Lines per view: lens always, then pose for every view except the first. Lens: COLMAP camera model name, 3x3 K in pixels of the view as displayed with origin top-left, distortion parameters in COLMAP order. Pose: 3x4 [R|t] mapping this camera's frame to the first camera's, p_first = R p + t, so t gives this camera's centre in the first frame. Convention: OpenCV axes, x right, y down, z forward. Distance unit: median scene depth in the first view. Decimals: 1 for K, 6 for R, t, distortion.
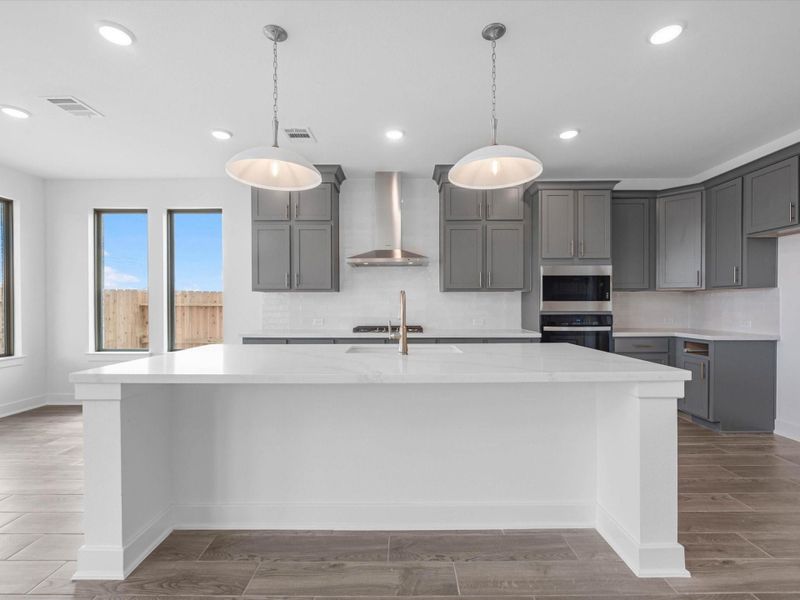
lens RADIAL K [[372.6, 0, 404.1], [0, 372.6, 308.6], [0, 0, 1]] dist [-0.004341, -0.000690]
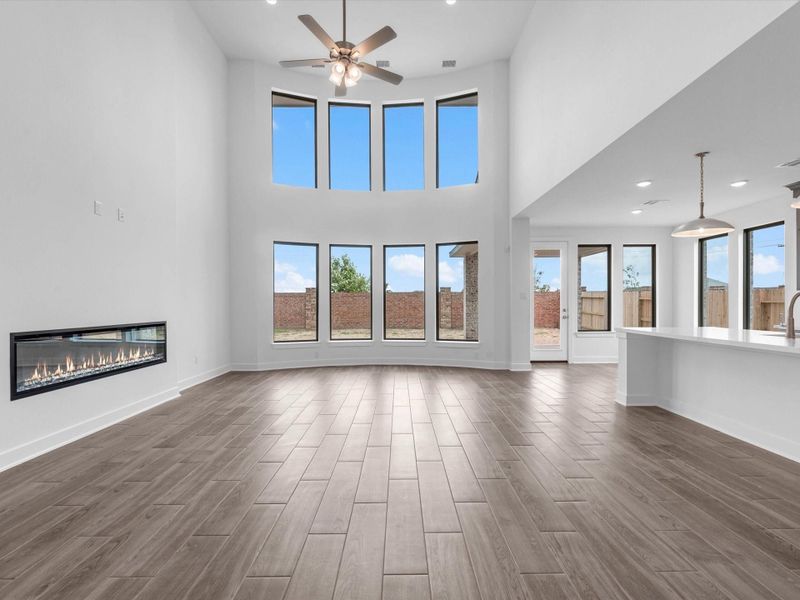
lens RADIAL K [[372.6, 0, 401.7], [0, 372.6, 308.1], [0, 0, 1]] dist [-0.004341, -0.000690]
pose [[0.009051, 0.011289, -0.999895, 0.669733], [-0.005540, 0.999921, 0.011239, 0.002874], [0.999944, 0.005438, 0.009112, -0.223183]]
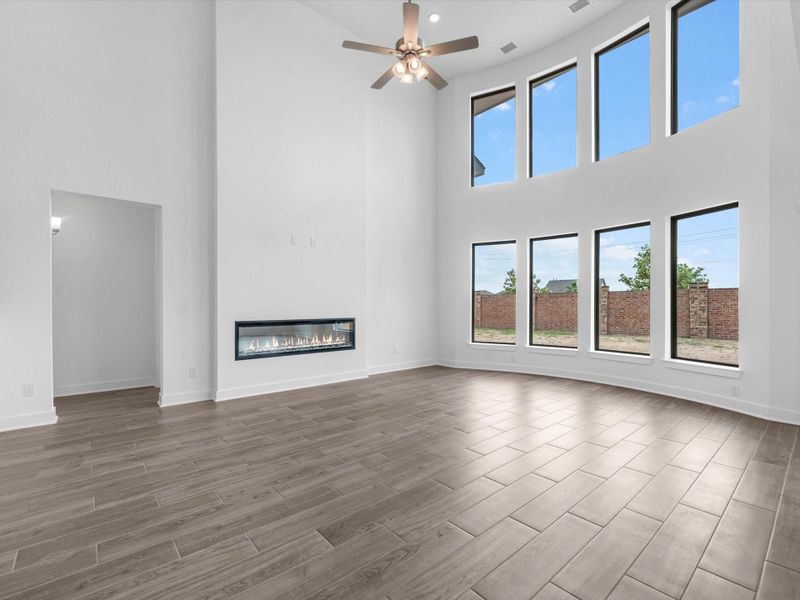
lens RADIAL K [[372.6, 0, 398.5], [0, 372.6, 304.0], [0, 0, 1]] dist [-0.004341, -0.000690]
pose [[-0.759117, -0.001830, -0.650952, 0.389721], [-0.005205, 0.999981, 0.003259, 0.000923], [0.650933, 0.005862, -0.759112, 0.243816]]
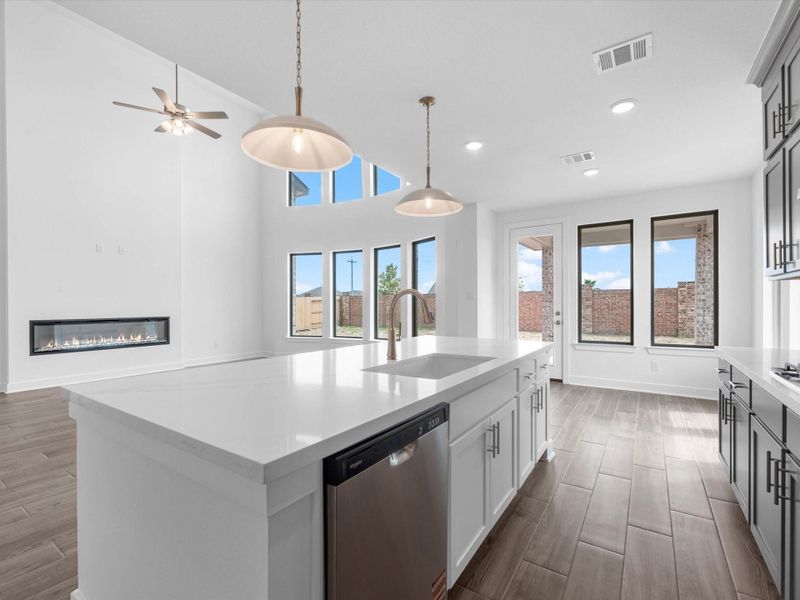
lens RADIAL K [[372.6, 0, 403.9], [0, 372.6, 305.8], [0, 0, 1]] dist [-0.004341, -0.000690]
pose [[-0.557108, 0.004285, -0.830429, 0.367427], [-0.004416, 0.999957, 0.008122, -0.006602], [0.830428, 0.008192, -0.557065, 0.768928]]
